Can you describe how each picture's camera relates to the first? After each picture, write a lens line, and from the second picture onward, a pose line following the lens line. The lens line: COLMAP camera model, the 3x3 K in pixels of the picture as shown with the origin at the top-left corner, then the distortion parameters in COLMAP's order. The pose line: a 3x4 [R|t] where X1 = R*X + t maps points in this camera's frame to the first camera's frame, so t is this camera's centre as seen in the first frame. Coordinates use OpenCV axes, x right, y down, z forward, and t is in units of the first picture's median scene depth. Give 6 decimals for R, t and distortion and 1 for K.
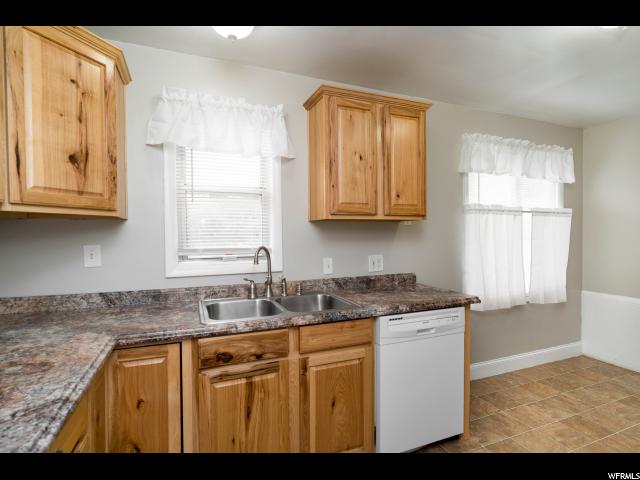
lens RADIAL K [[327.0, 0, 298.9], [0, 327.0, 242.0], [0, 0, 1]] dist [-0.012807, 0.004423]
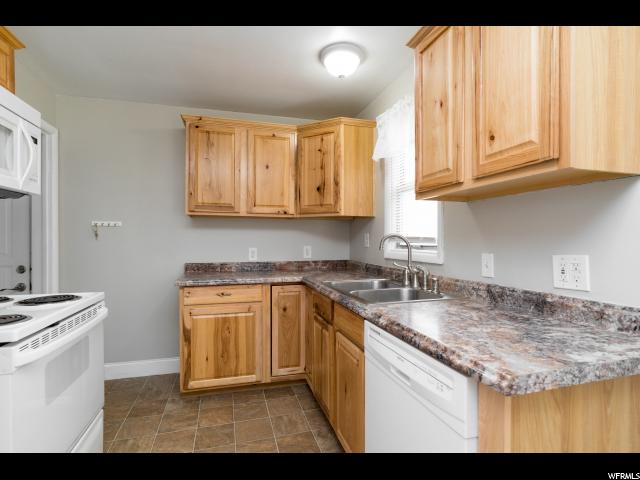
lens RADIAL K [[327.0, 0, 321.0], [0, 327.0, 240.6], [0, 0, 1]] dist [-0.012807, 0.004423]
pose [[-0.088826, 0.011700, -0.995978, 1.000570], [-0.021552, 0.999674, 0.013665, 0.026418], [0.995814, 0.022679, -0.088545, 0.911326]]
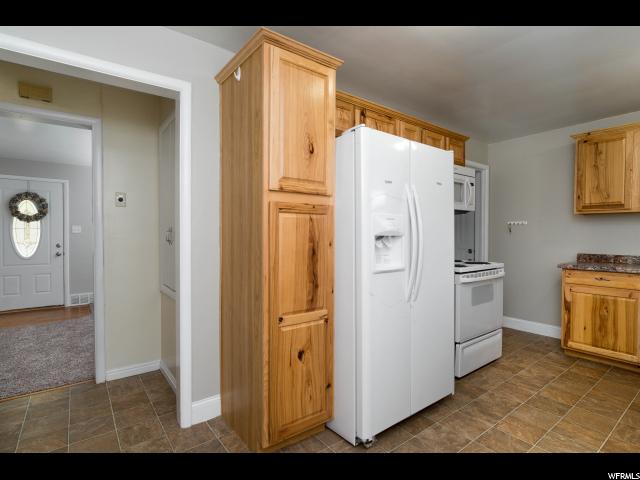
lens RADIAL K [[327.0, 0, 321.0], [0, 327.0, 239.2], [0, 0, 1]] dist [-0.012807, 0.004423]
pose [[-0.960297, 0.010381, -0.278786, 1.452366], [0.000182, 0.999330, 0.036586, 0.017965], [0.278979, 0.035083, -0.959656, 1.502479]]
